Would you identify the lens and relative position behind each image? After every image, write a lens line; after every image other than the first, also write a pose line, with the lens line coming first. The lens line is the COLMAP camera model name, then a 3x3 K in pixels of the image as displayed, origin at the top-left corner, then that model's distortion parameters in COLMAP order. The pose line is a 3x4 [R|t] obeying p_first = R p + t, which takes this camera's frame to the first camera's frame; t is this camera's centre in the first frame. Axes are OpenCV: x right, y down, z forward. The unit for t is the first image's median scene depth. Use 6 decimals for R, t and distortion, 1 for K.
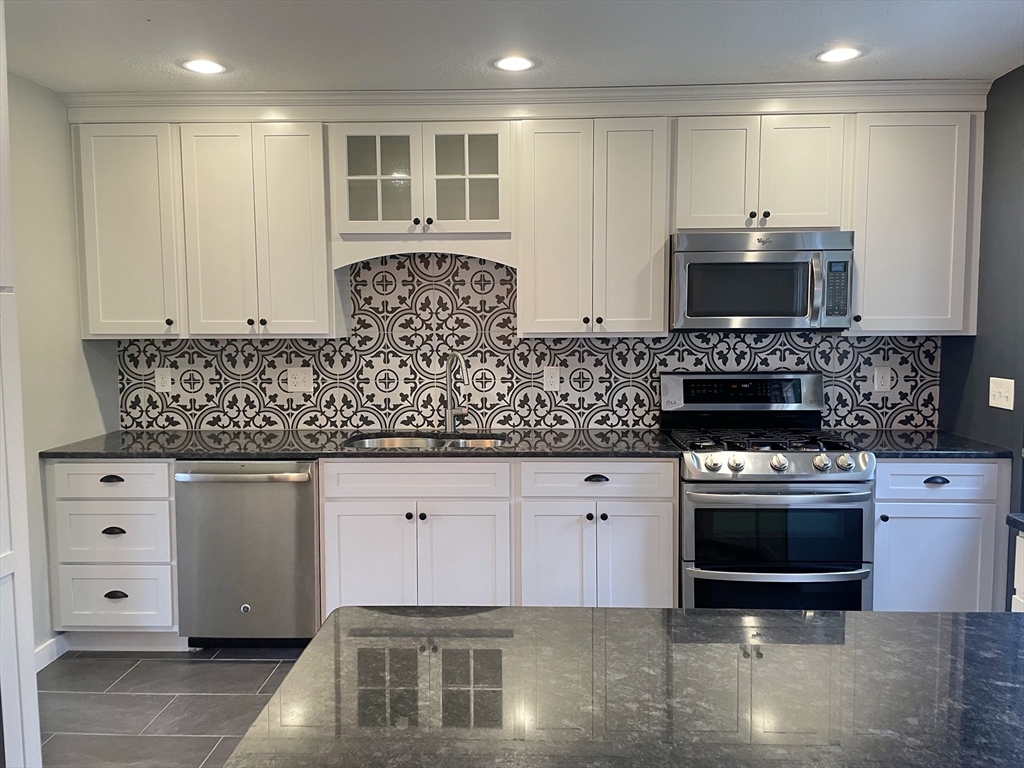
lens RADIAL K [[778.0, 0, 511.2], [0, 778.0, 375.4], [0, 0, 1]] dist [0.072890, -0.084705]
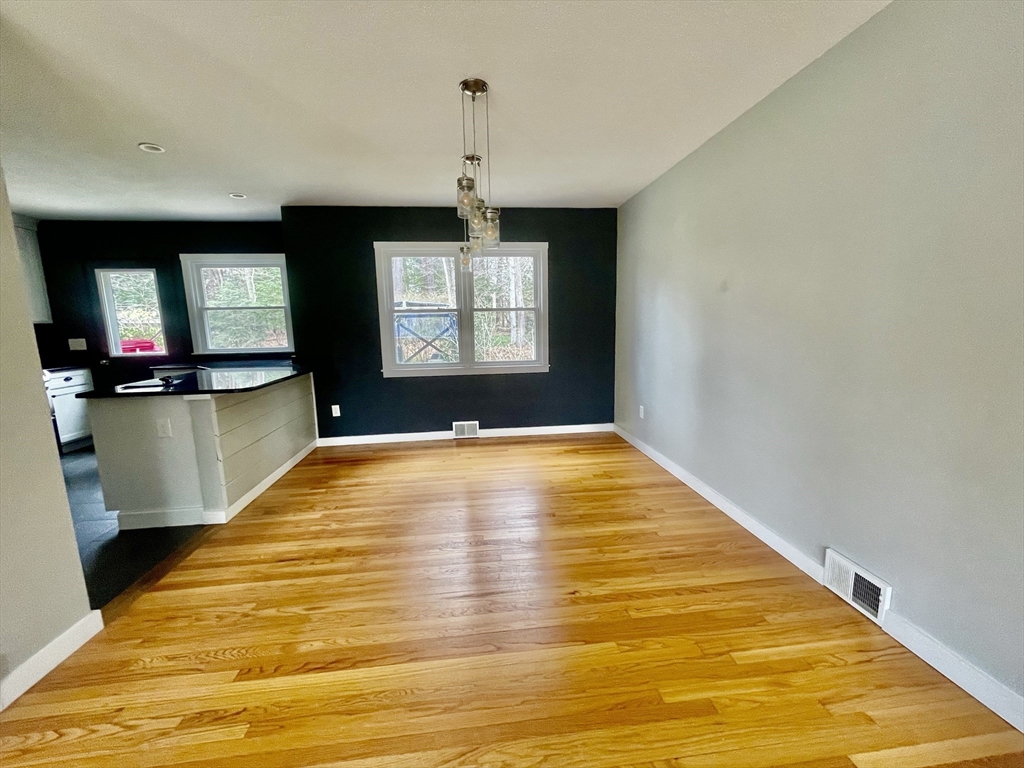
lens RADIAL K [[414.9, 0, 514.0], [0, 414.9, 381.6], [0, 0, 1]] dist [-0.004483, 0.001546]
pose [[-0.144362, -0.138573, 0.979774, -0.914287], [0.096193, 0.983491, 0.153272, 0.069592], [-0.984838, 0.116374, -0.128649, -0.237784]]
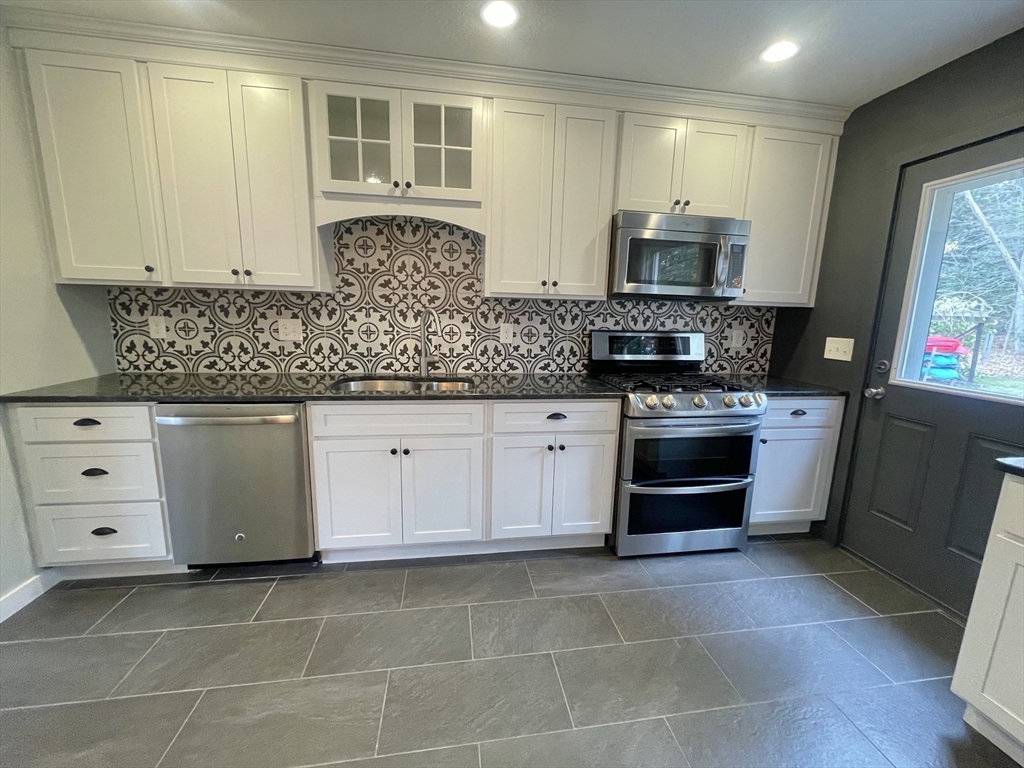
lens RADIAL K [[414.9, 0, 512.4], [0, 414.9, 383.3], [0, 0, 1]] dist [-0.004483, 0.001546]
pose [[0.982221, -0.001495, 0.187721, -0.070033], [-0.017929, 0.994650, 0.101733, 0.017698], [-0.186869, -0.103290, 0.976940, 0.370371]]
